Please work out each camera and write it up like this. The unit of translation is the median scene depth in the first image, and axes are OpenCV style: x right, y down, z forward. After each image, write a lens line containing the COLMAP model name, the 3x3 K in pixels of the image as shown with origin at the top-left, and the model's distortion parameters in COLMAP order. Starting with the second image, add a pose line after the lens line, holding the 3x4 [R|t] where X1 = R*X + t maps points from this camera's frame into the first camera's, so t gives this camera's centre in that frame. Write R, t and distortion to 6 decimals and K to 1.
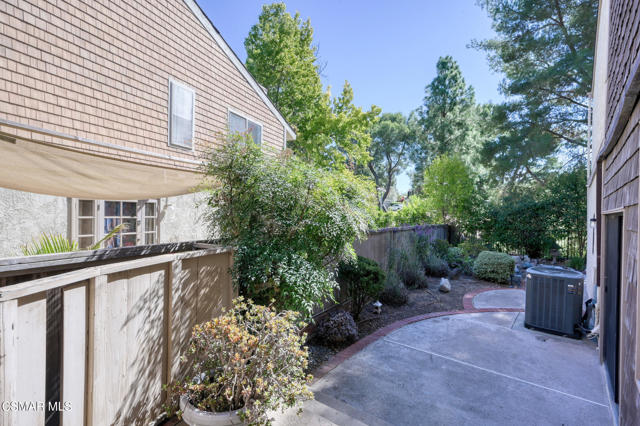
lens RADIAL K [[317.1, 0, 320.0], [0, 317.1, 213.0], [0, 0, 1]] dist [0.021608, 0.000254]
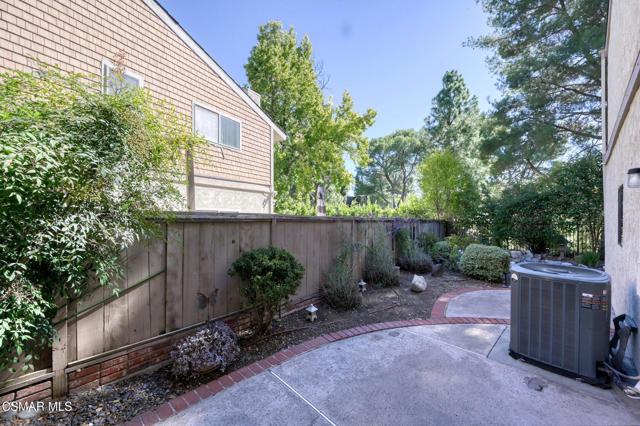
lens RADIAL K [[251.9, 0, 320.7], [0, 251.9, 217.1], [0, 0, 1]] dist [0.007502, -0.000318]
pose [[0.991121, -0.015694, -0.132036, 0.179291], [0.014782, 0.999860, -0.007886, 0.040156], [0.132142, 0.005864, 0.991213, 0.237217]]
